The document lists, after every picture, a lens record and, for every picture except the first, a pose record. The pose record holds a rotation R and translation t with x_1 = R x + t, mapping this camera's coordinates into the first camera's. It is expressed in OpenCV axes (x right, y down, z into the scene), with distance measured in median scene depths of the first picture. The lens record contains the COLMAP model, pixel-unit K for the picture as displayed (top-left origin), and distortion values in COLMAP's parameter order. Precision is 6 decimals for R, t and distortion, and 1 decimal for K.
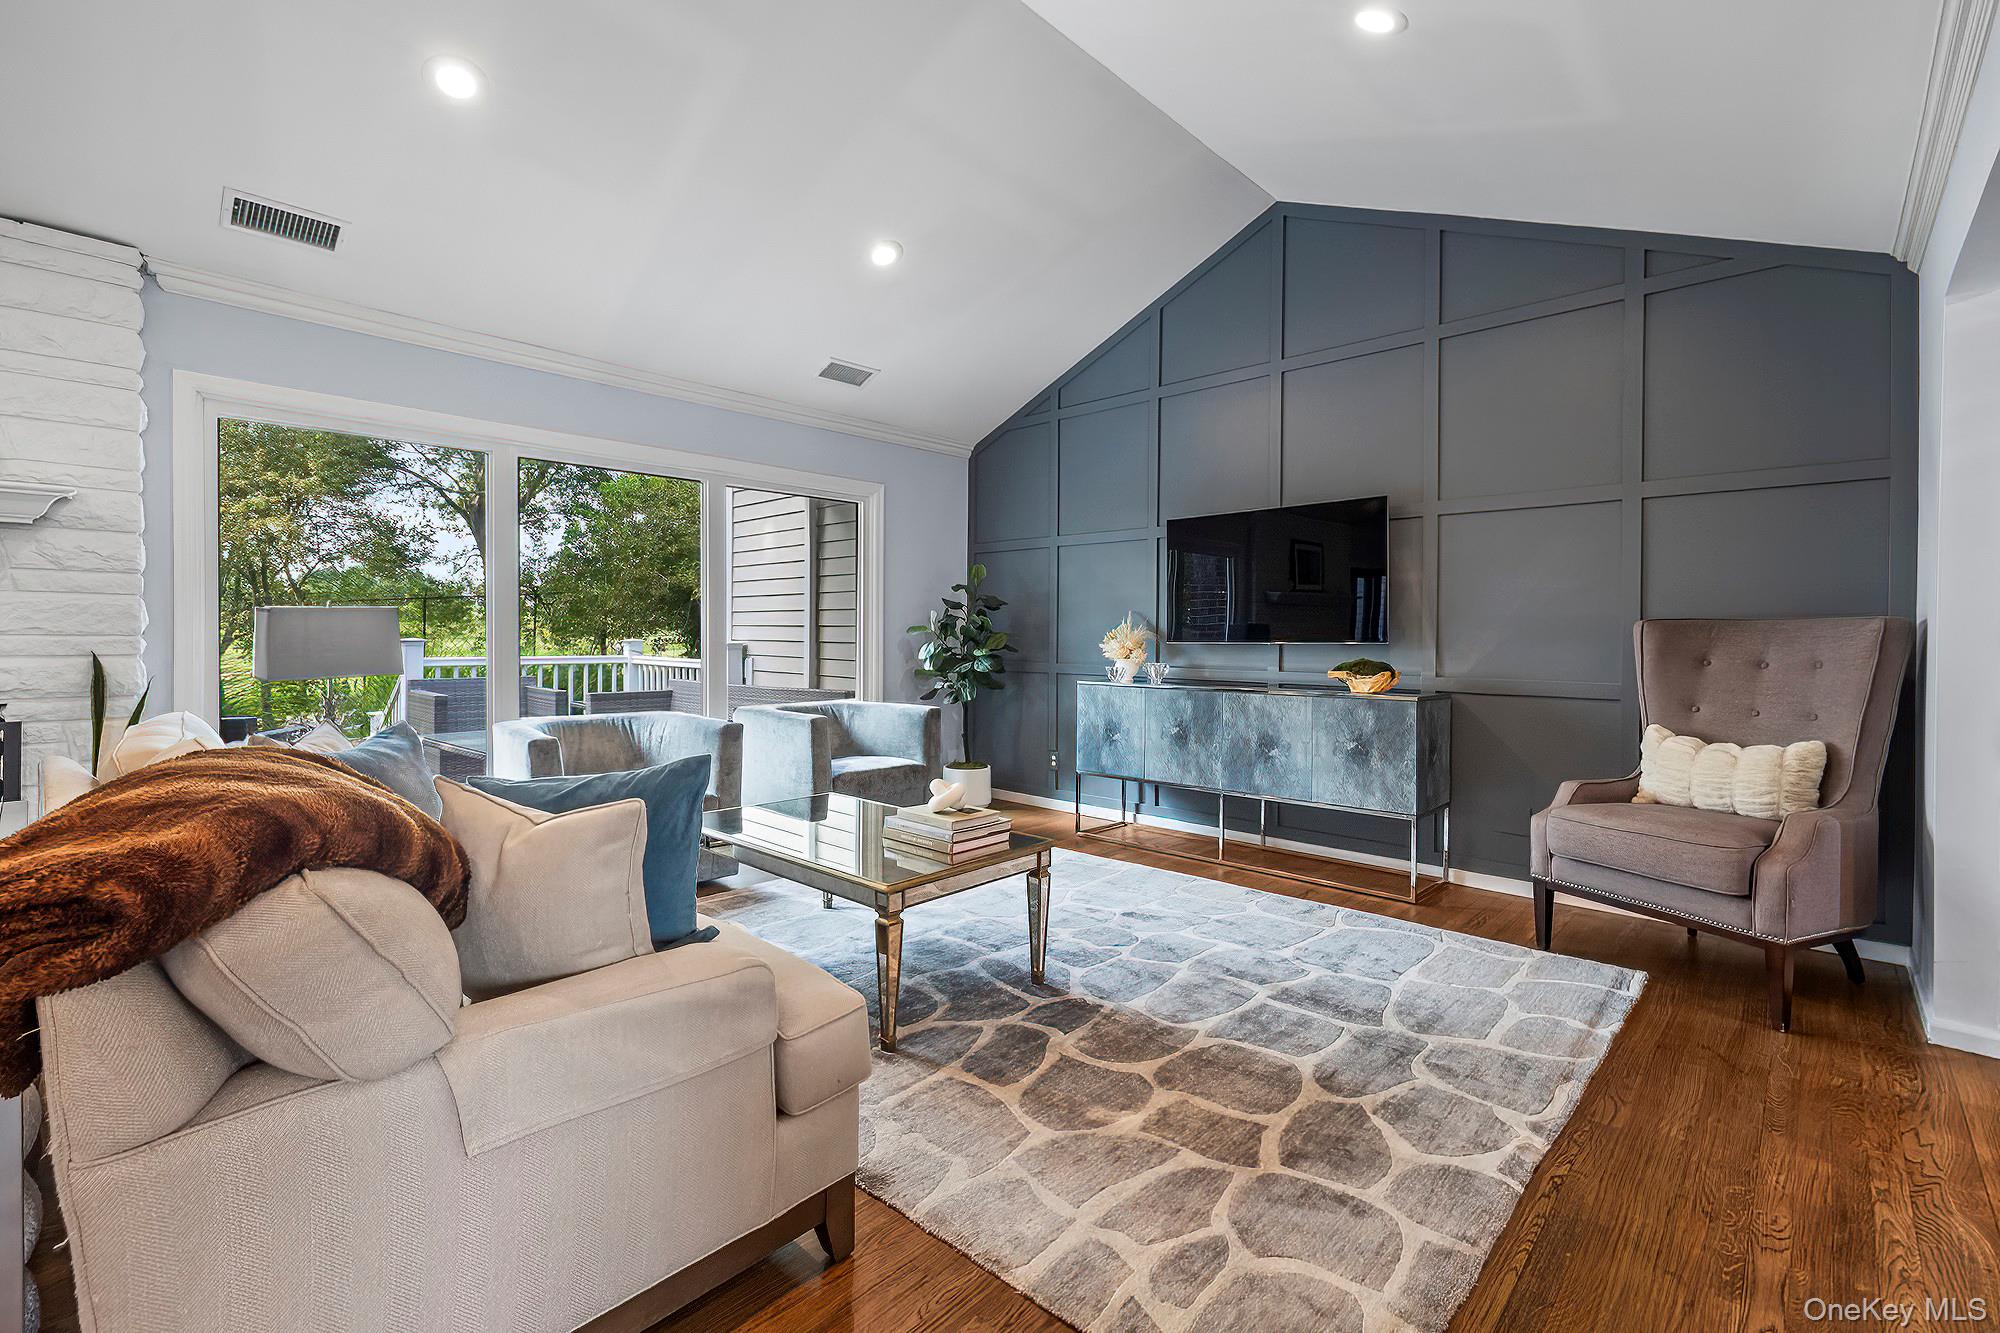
lens RADIAL K [[869.1, 0, 1011.1], [0, 869.1, 641.6], [0, 0, 1]] dist [-0.000873, -0.001833]
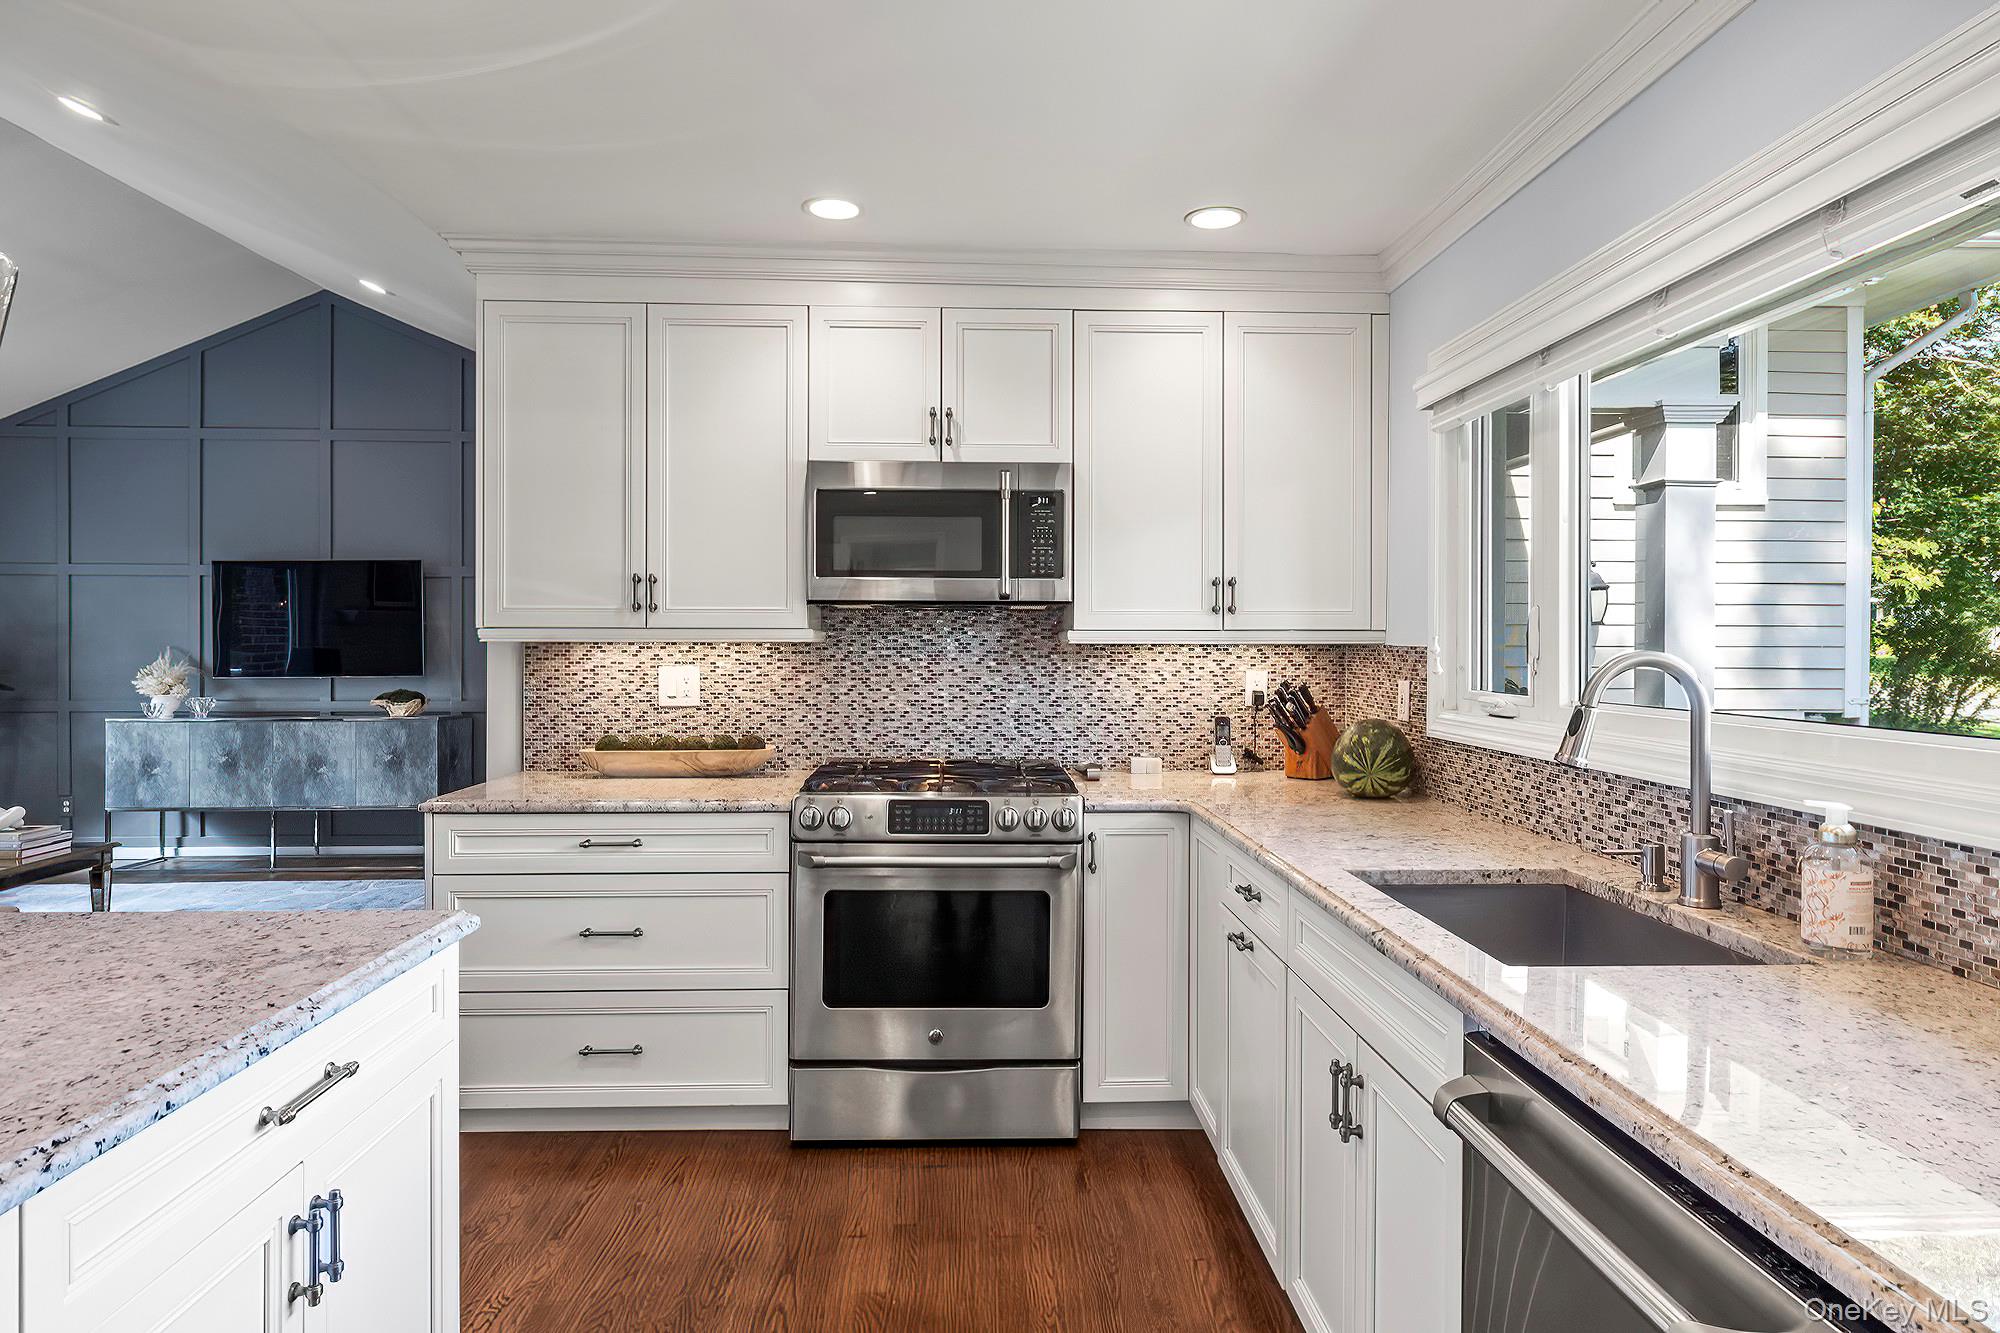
lens RADIAL K [[1151.2, 0, 1009.3], [0, 1151.2, 646.3], [0, 0, 1]] dist [0.002676, 0.001065]
pose [[0.703352, -0.008254, 0.710794, -0.137894], [0.007839, 0.999962, 0.003854, -0.035837], [-0.710799, 0.002861, 0.703390, -0.684056]]
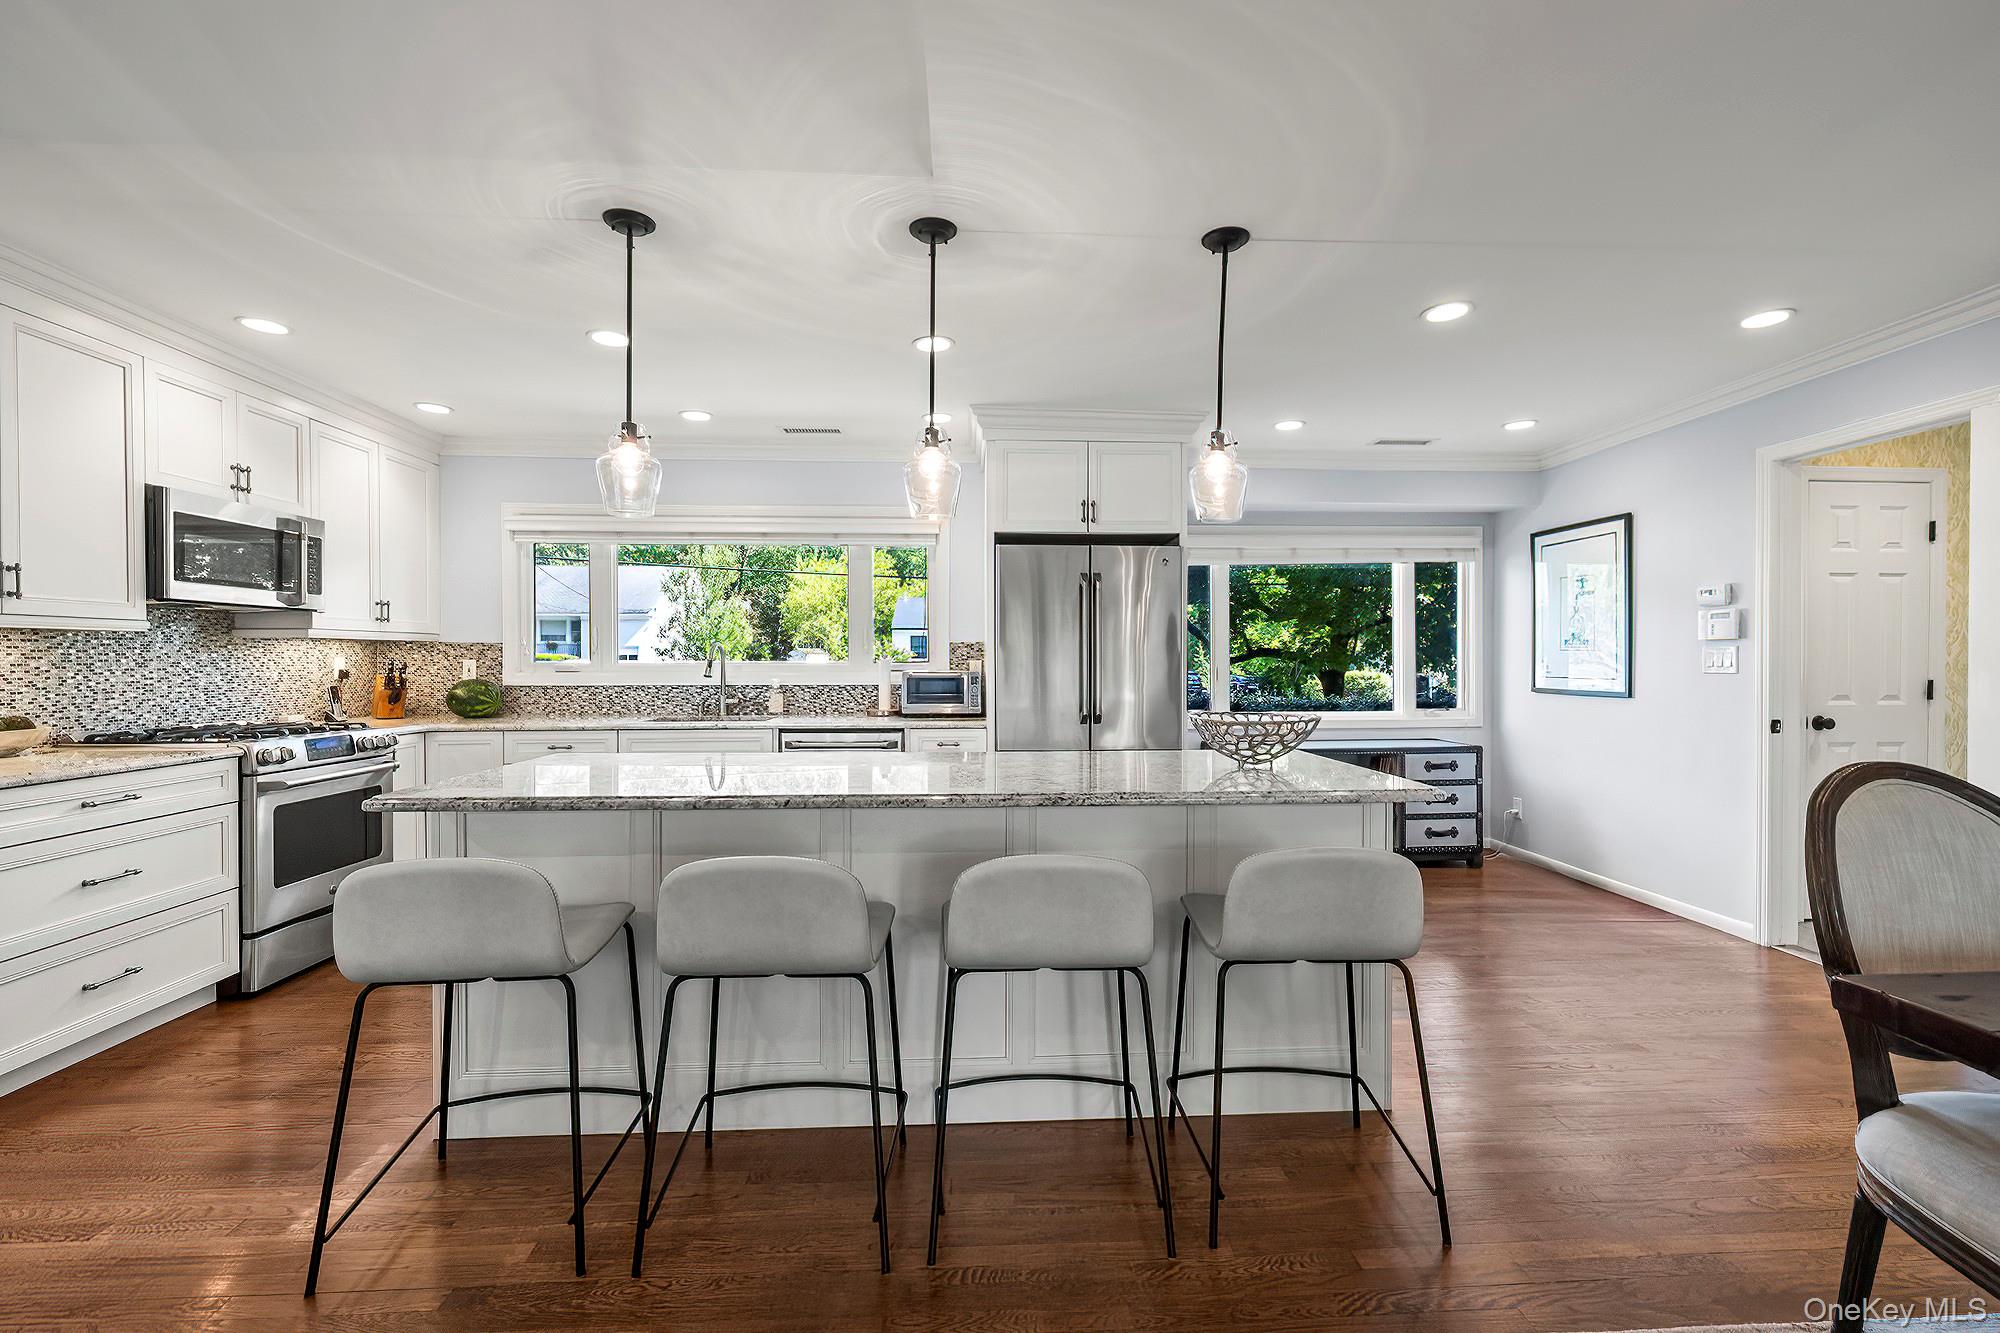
lens RADIAL K [[869.1, 0, 1003.4], [0, 869.1, 663.9], [0, 0, 1]] dist [-0.000873, -0.001833]
pose [[-0.721678, -0.013068, 0.692106, -0.623813], [-0.002517, 0.999865, 0.016255, -0.024996], [-0.692224, 0.009989, -0.721613, -0.094109]]
